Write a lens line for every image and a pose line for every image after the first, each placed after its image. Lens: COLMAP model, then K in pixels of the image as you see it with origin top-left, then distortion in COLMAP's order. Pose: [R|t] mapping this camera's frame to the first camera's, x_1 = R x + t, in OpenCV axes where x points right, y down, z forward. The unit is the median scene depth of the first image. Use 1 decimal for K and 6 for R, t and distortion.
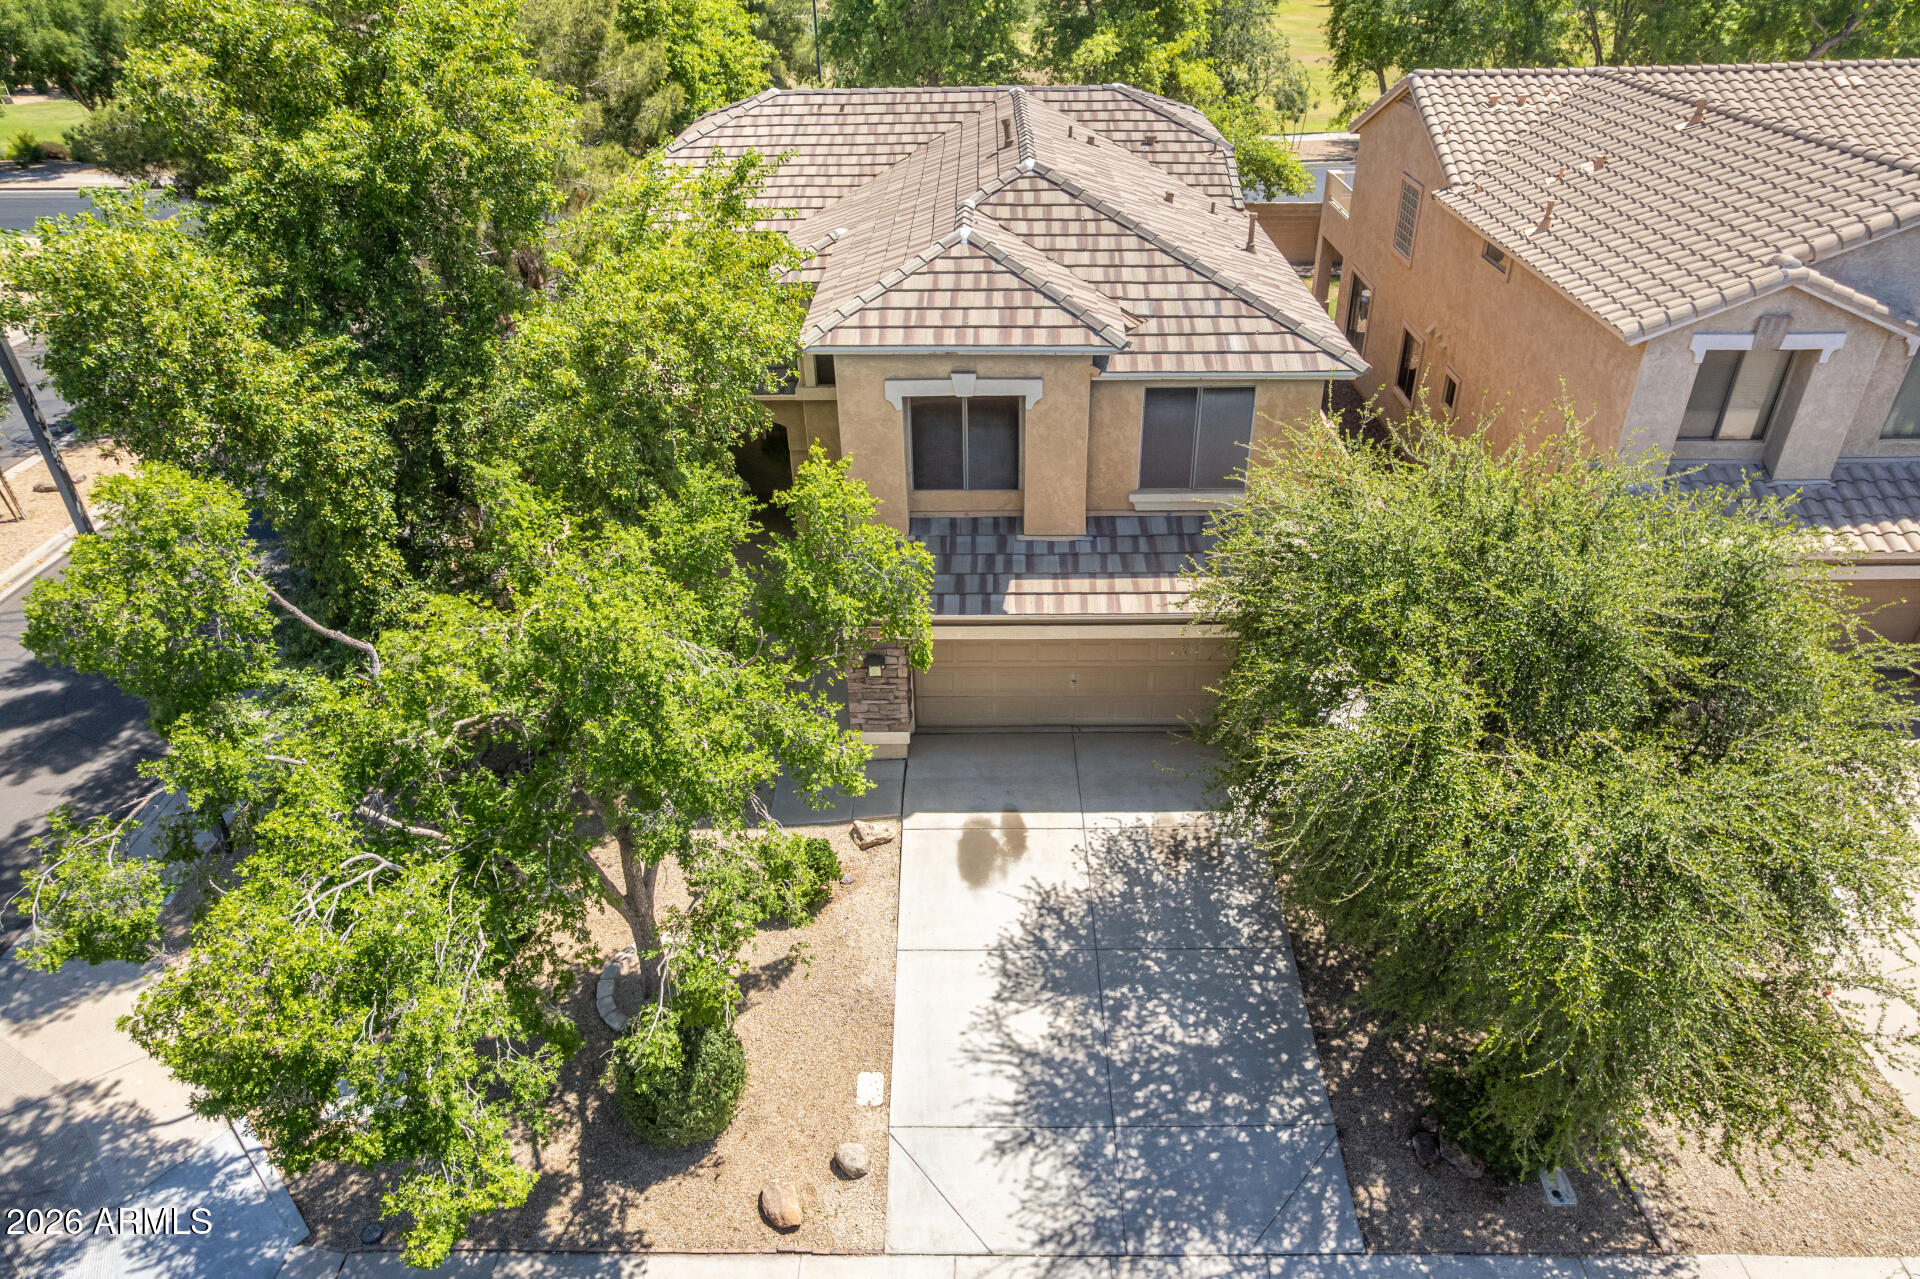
lens RADIAL K [[1226.5, 0, 954.4], [0, 1226.5, 647.1], [0, 0, 1]] dist [-0.085242, 0.086523]
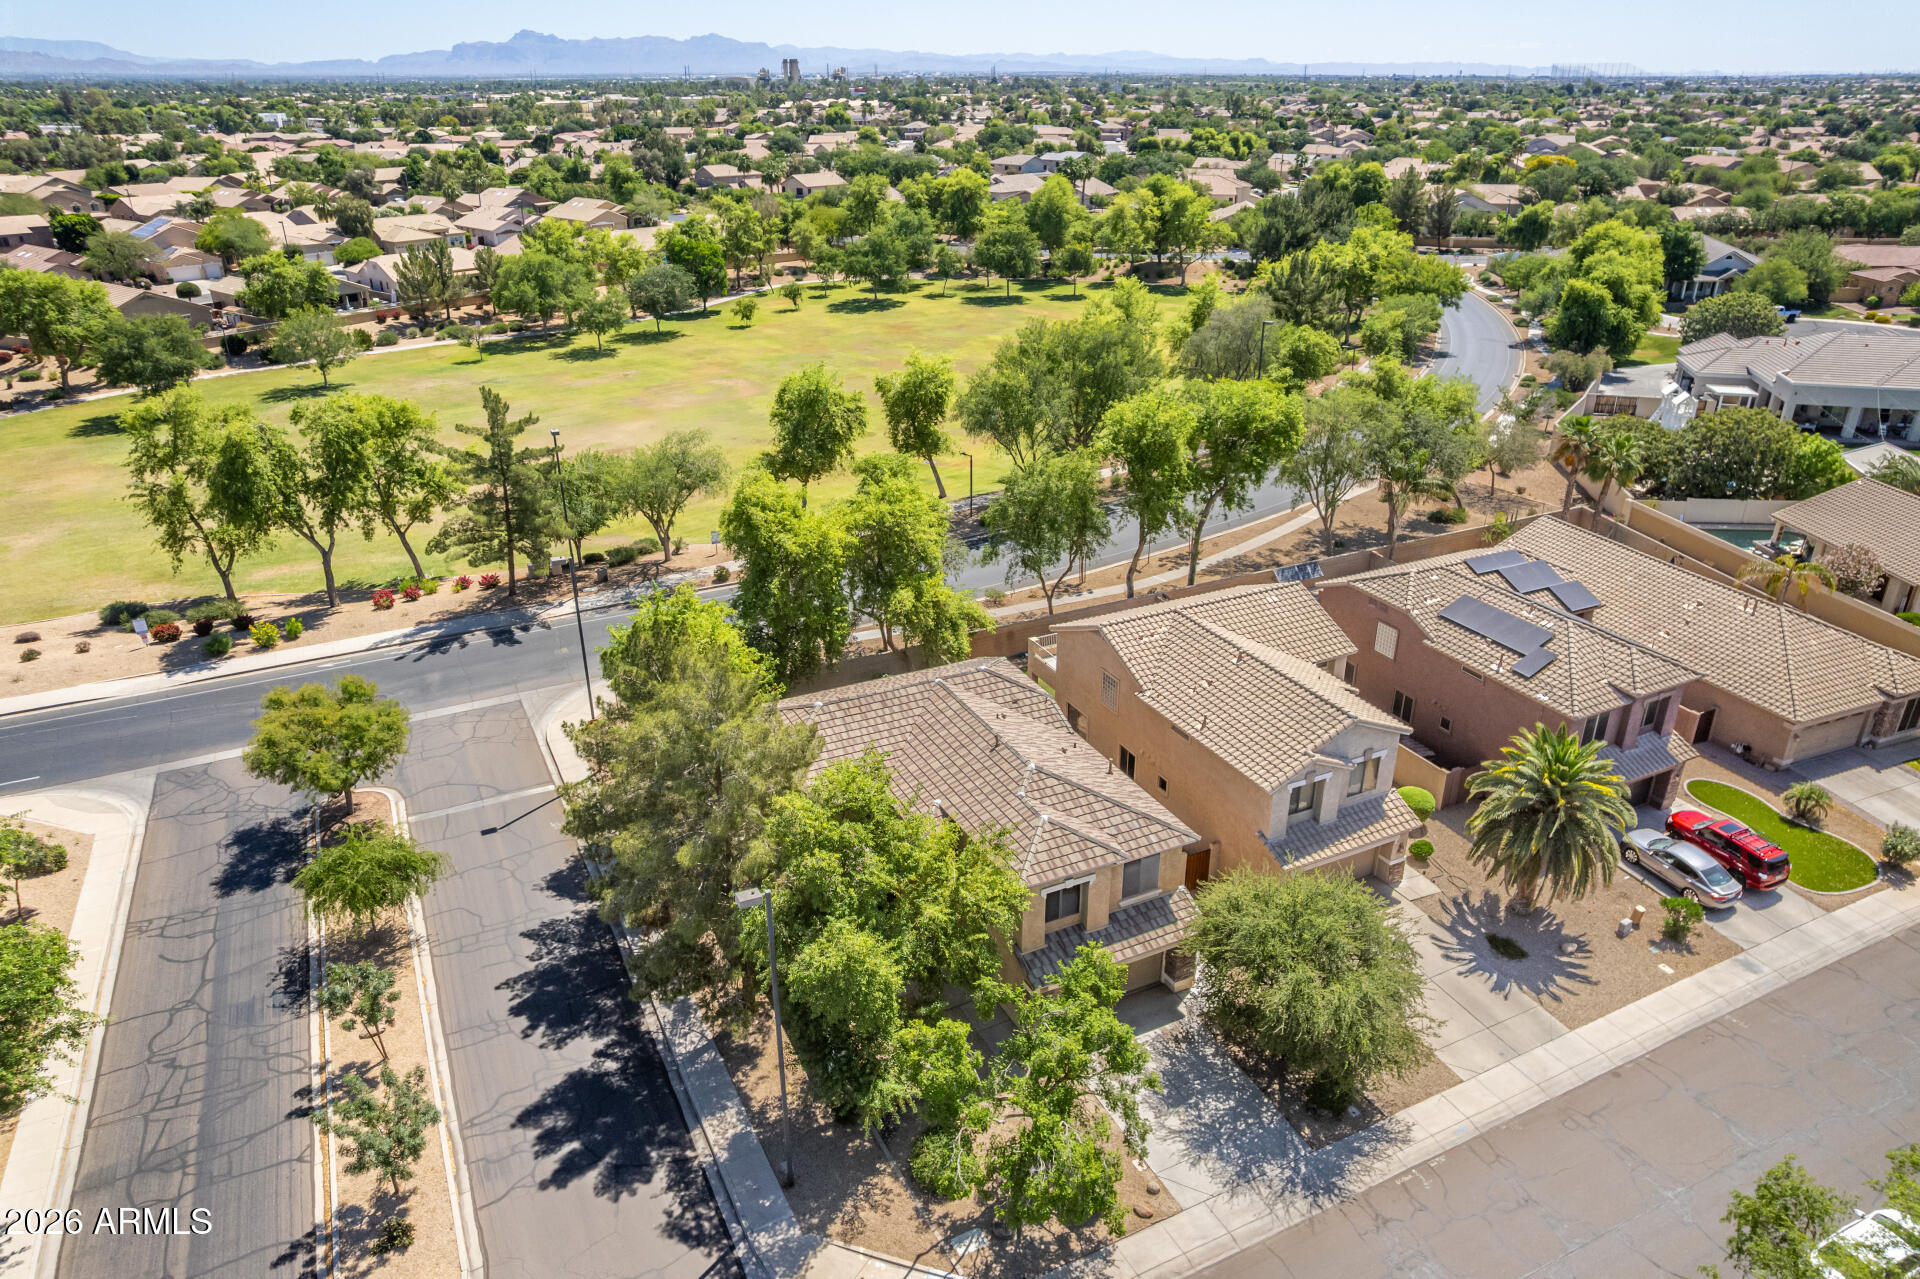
lens RADIAL K [[1269.7, 0, 953.1], [0, 1269.7, 639.5], [0, 0, 1]] dist [-0.075959, 0.063006]
pose [[0.887991, -0.175572, 0.425024, -1.221380], [0.235518, 0.967466, -0.092415, -0.515918], [-0.394971, 0.182165, 0.900452, -1.330905]]
